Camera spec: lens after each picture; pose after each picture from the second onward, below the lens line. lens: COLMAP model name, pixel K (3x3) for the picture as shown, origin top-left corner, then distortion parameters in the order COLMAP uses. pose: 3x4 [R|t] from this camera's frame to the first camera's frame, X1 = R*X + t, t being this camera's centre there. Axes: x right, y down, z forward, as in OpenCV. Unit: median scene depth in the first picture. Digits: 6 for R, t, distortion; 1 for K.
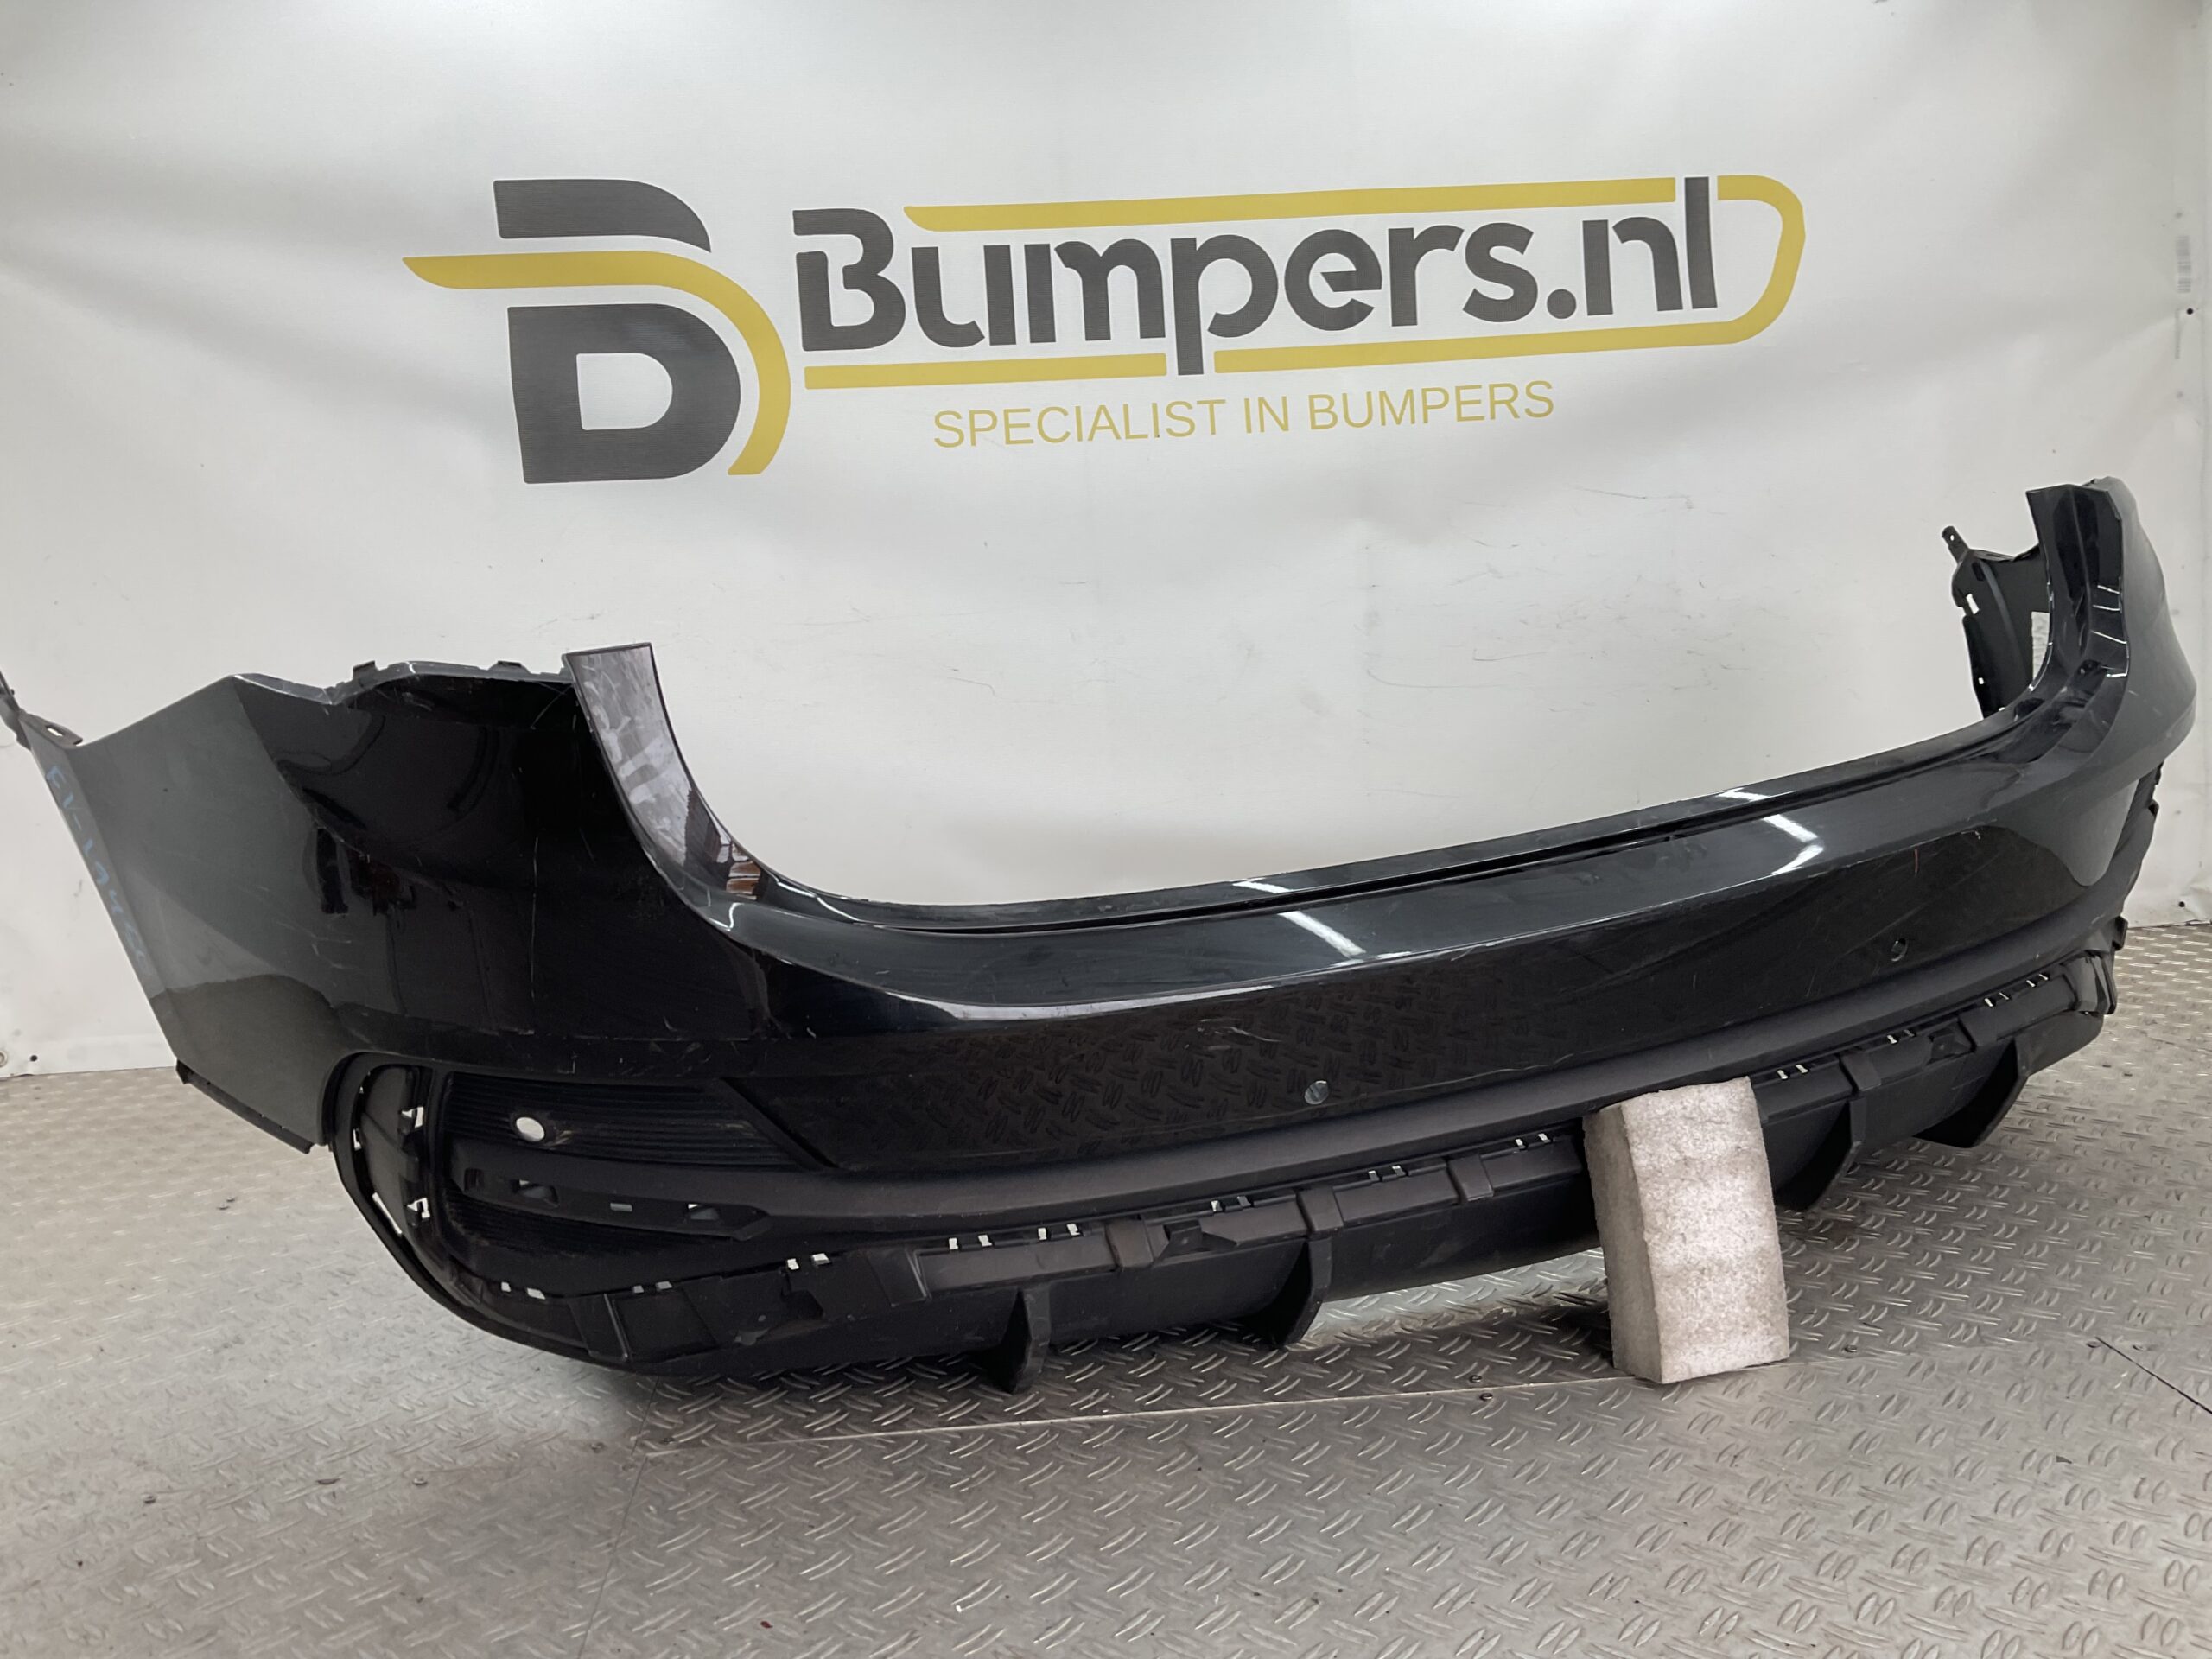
lens RADIAL K [[1808.5, 0, 1097.9], [0, 1808.5, 822.6], [0, 0, 1]] dist [0.120472, -0.186523]
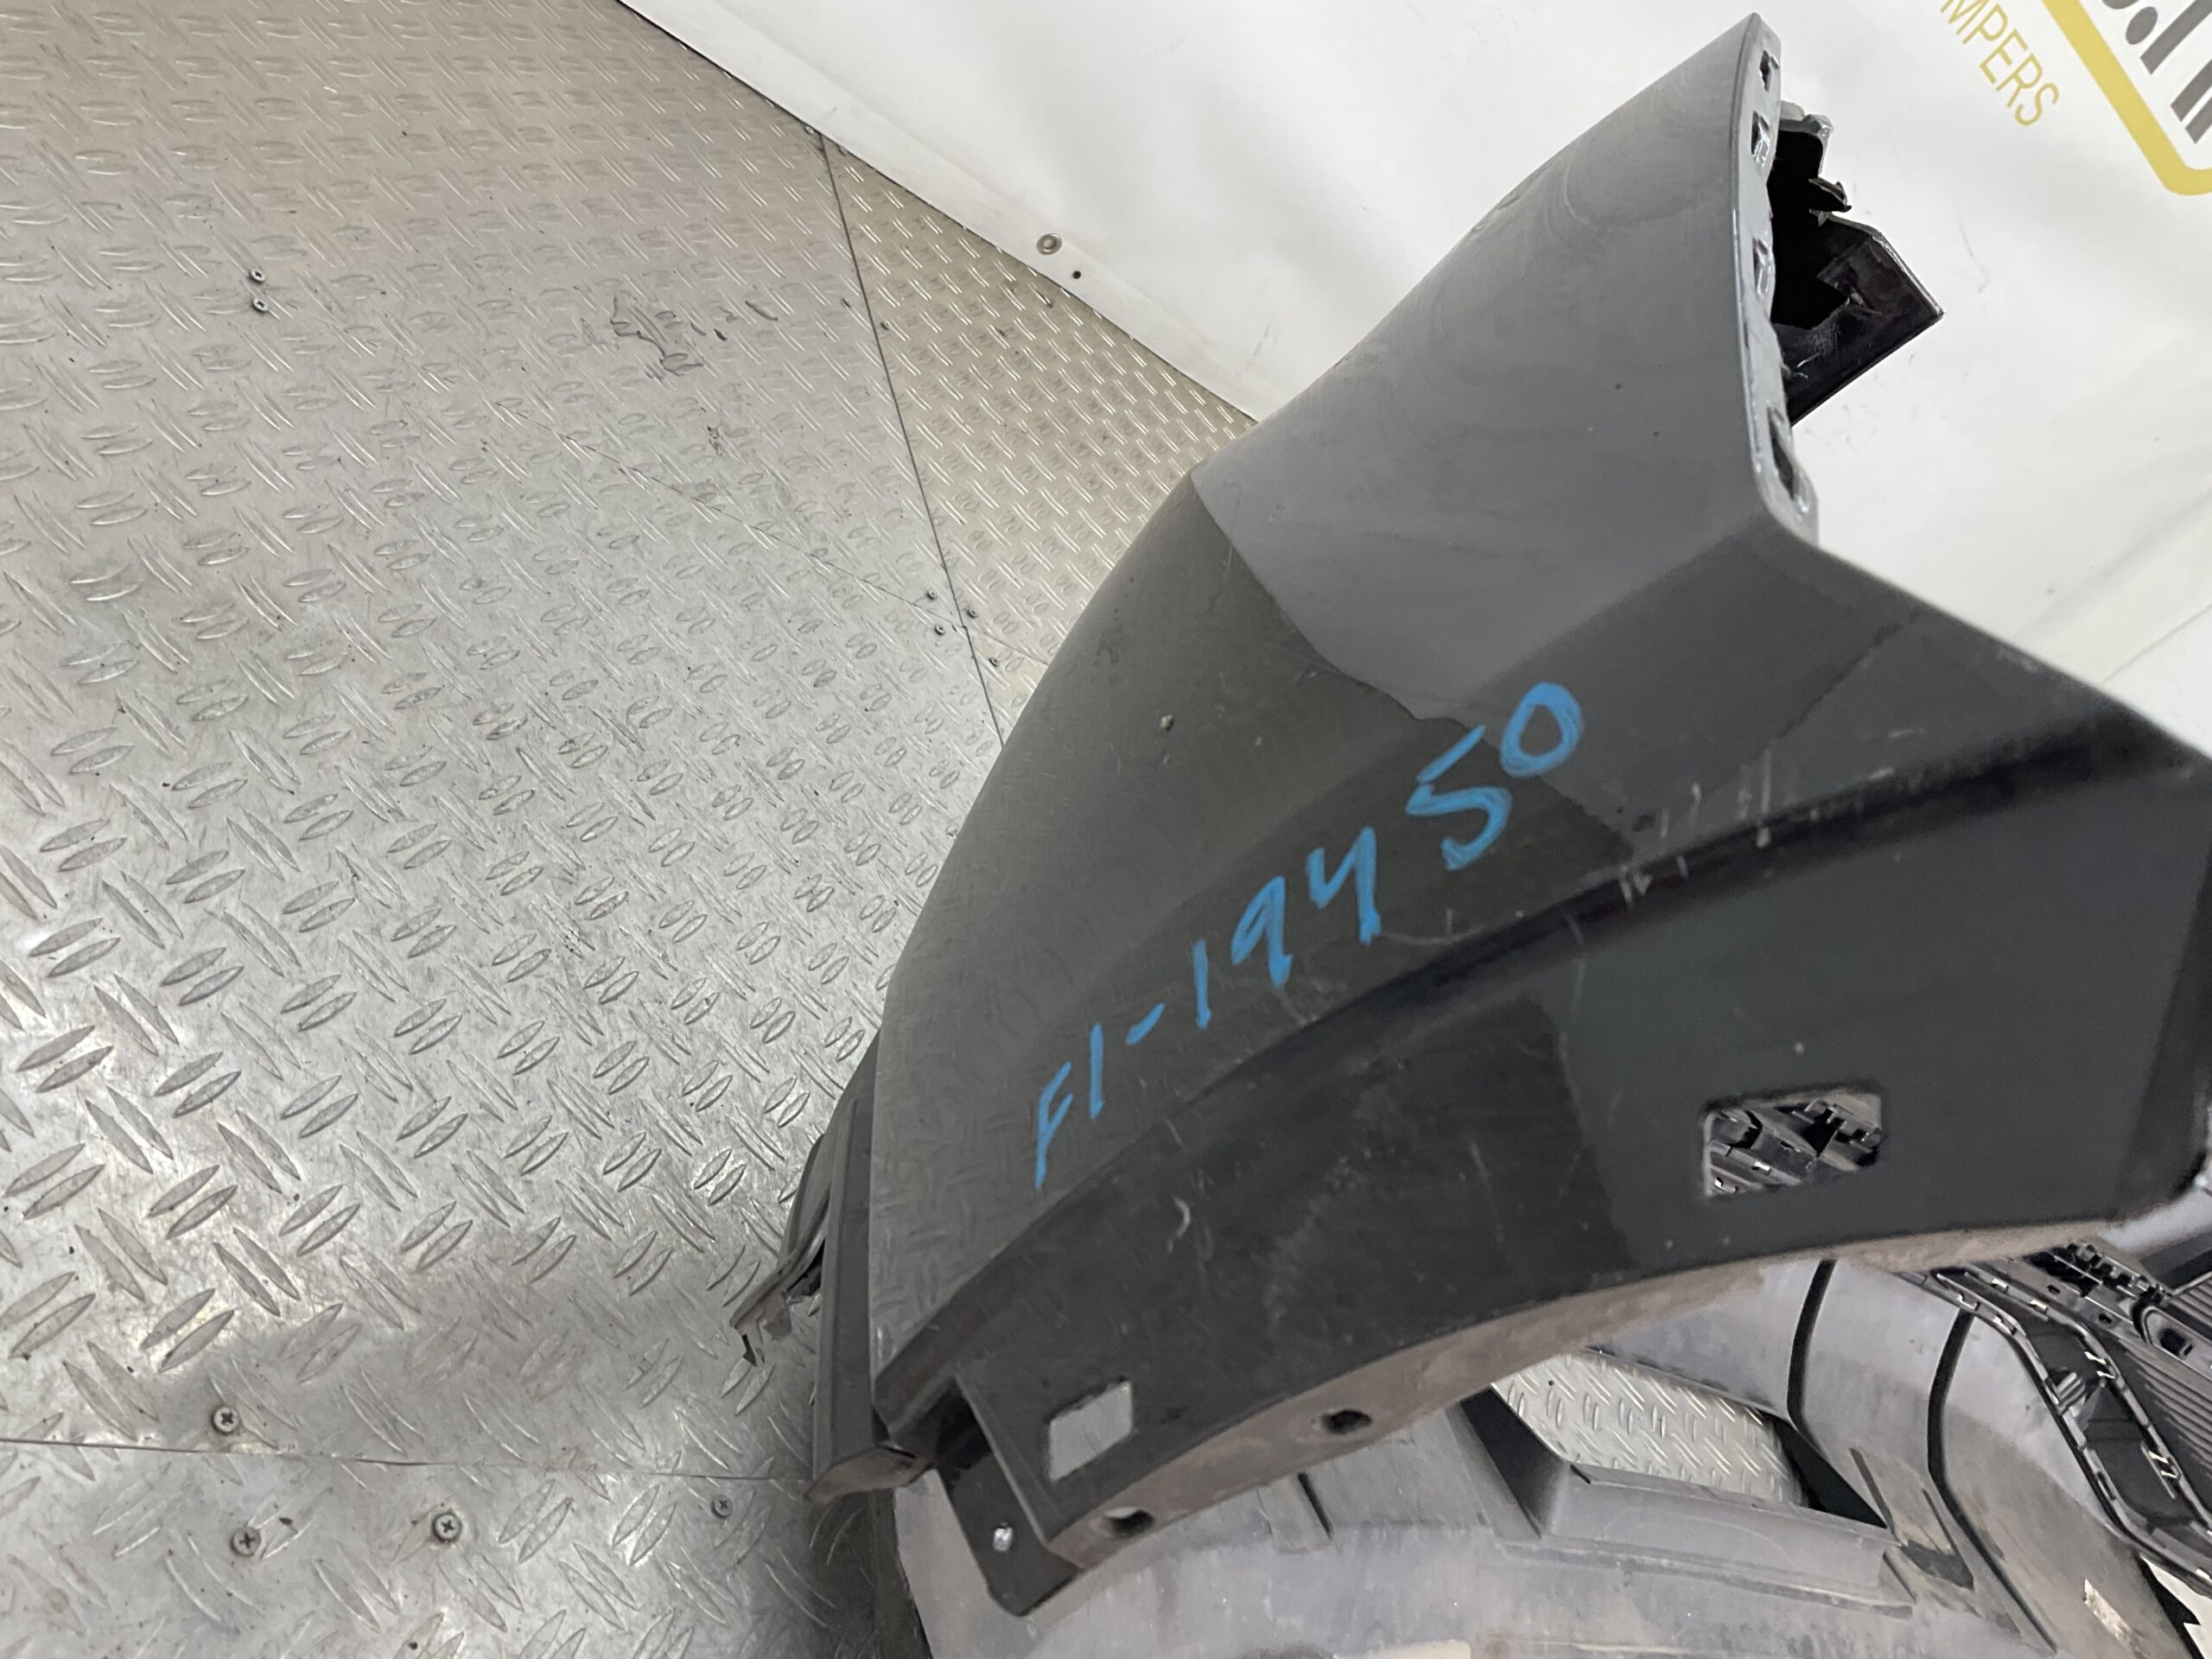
lens RADIAL K [[1833.6, 0, 1103.6], [0, 1833.6, 825.0], [0, 0, 1]] dist [0.060474, -0.100130]
pose [[0.681823, 0.375501, 0.627787, -0.437190], [-0.675943, 0.651512, 0.344432, -0.027759], [-0.279676, -0.659190, 0.698033, 0.342785]]
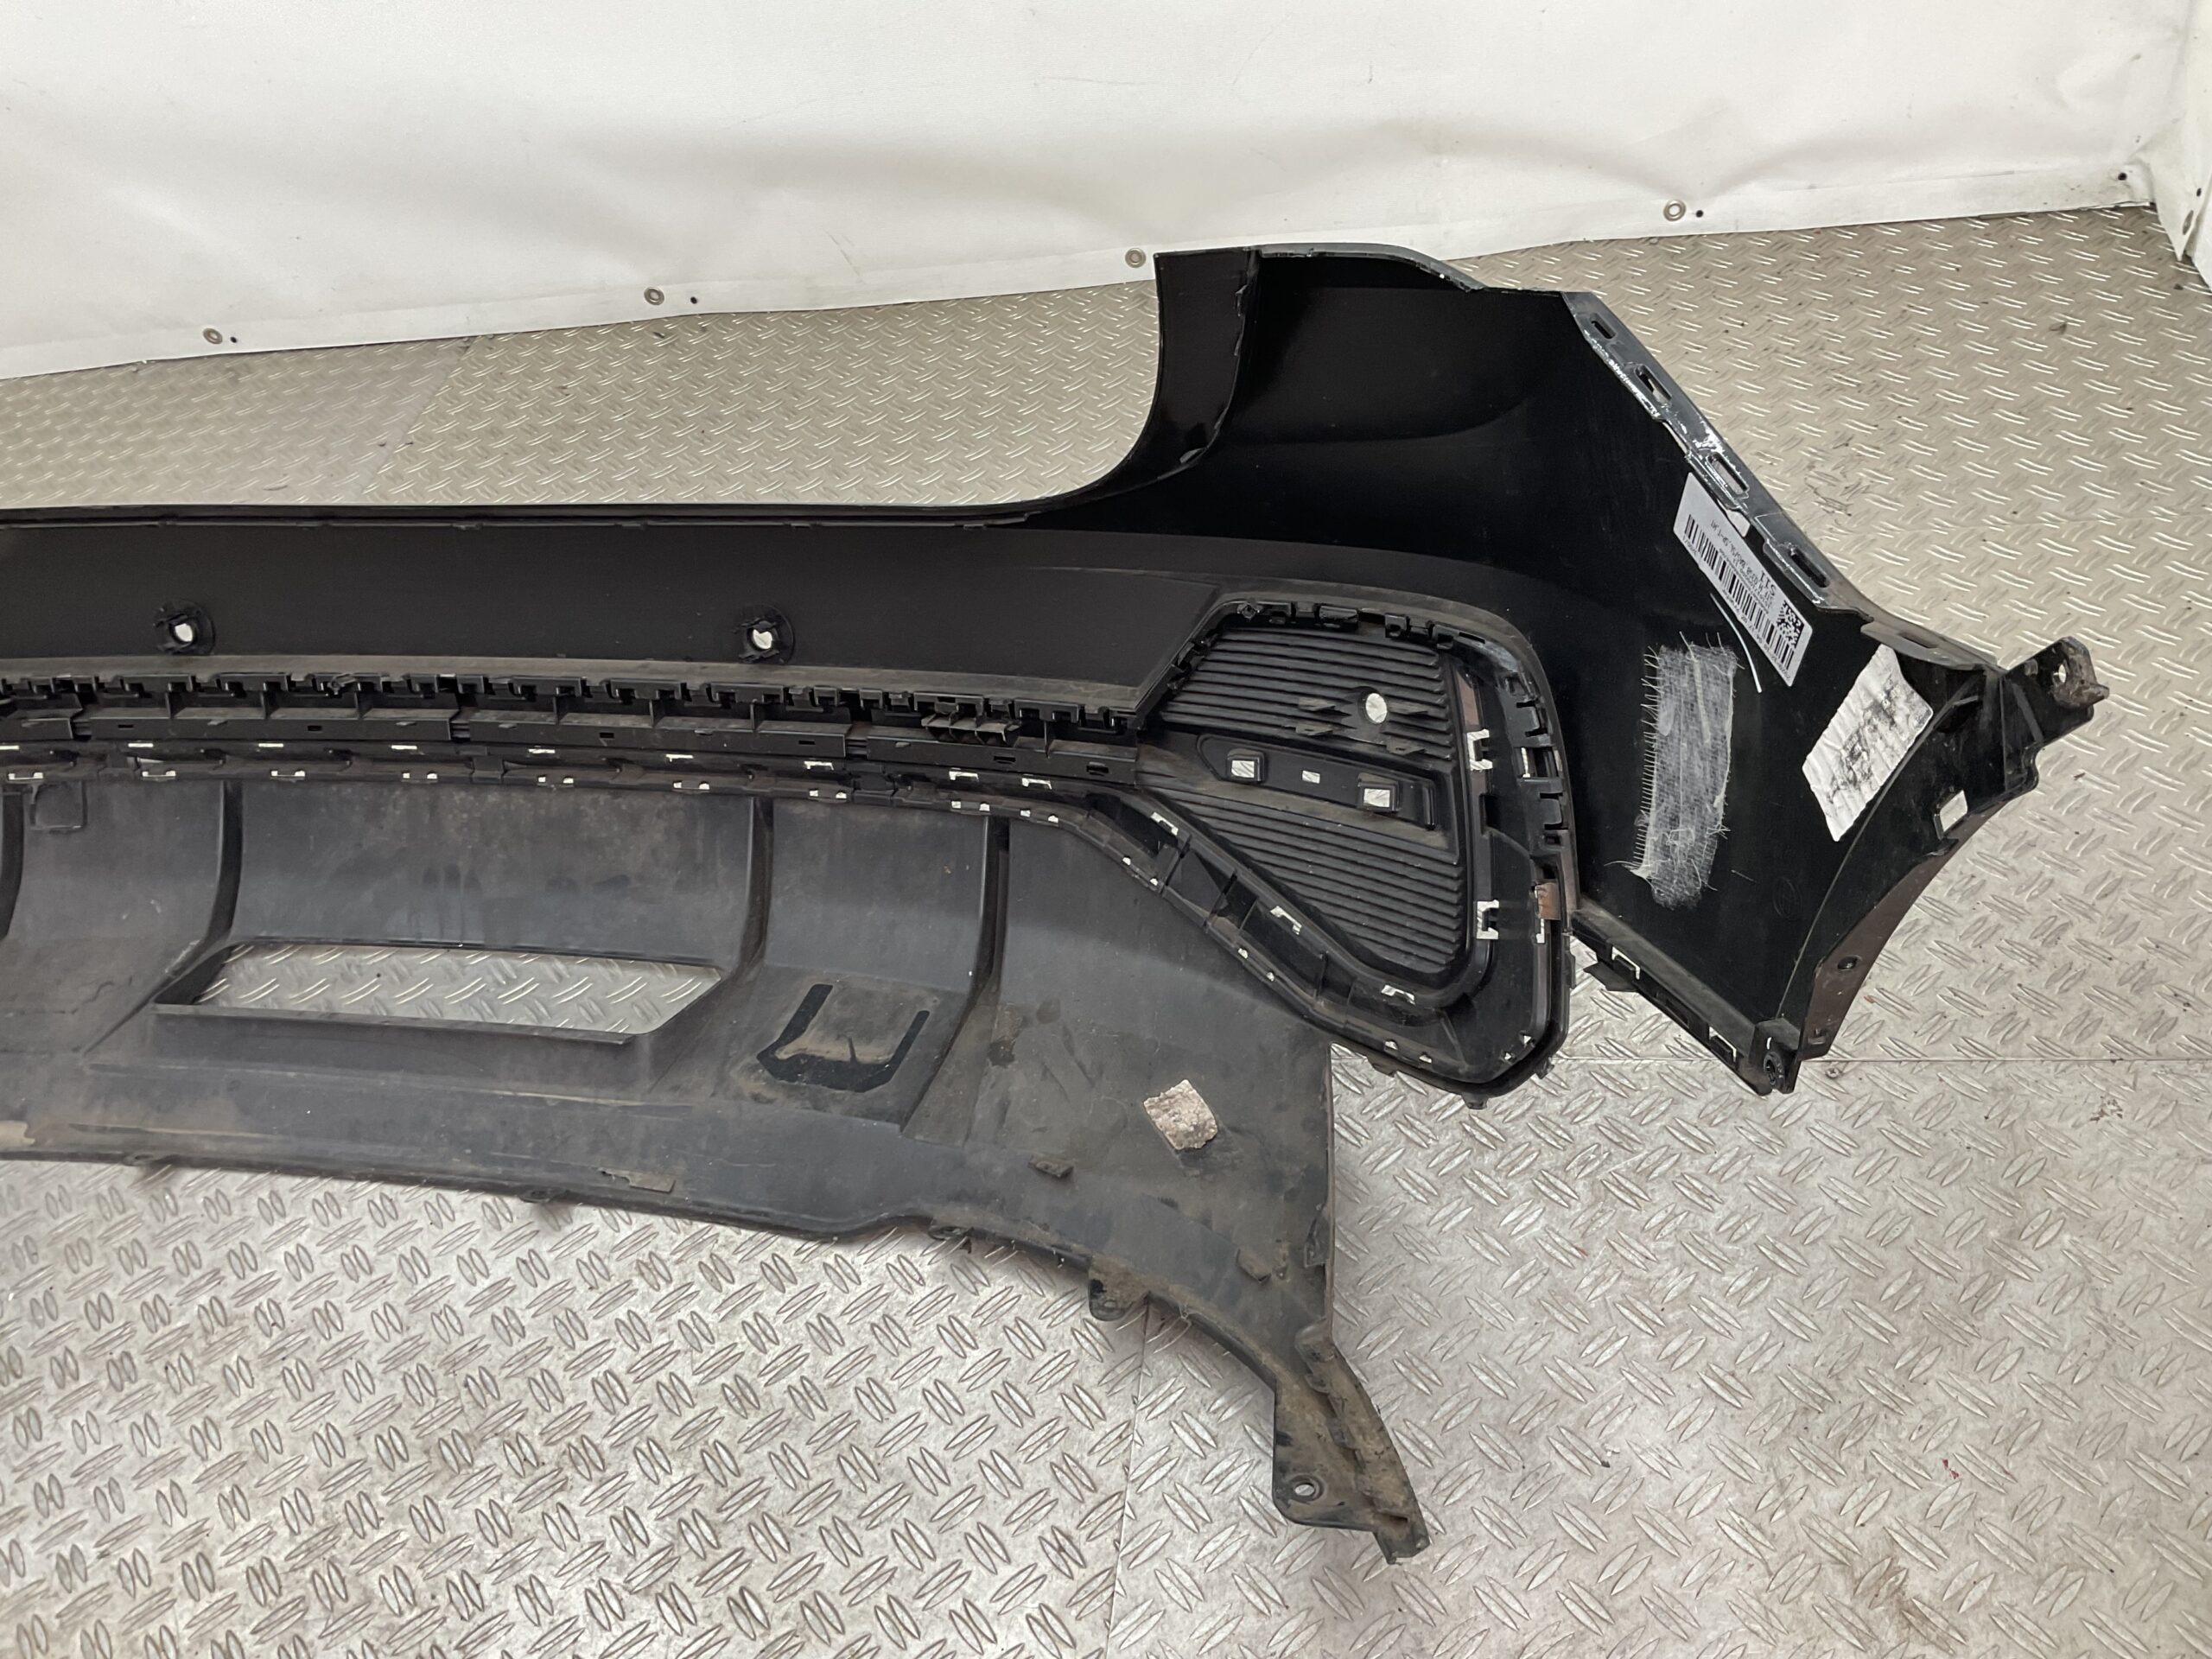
lens RADIAL K [[1833.6, 0, 1103.6], [0, 1833.6, 825.0], [0, 0, 1]] dist [0.060474, -0.100130]
pose [[0.970806, 0.079181, -0.226420, 0.403948], [0.065644, 0.820206, 0.568290, -0.218747], [0.230708, -0.566562, 0.791063, 0.150583]]
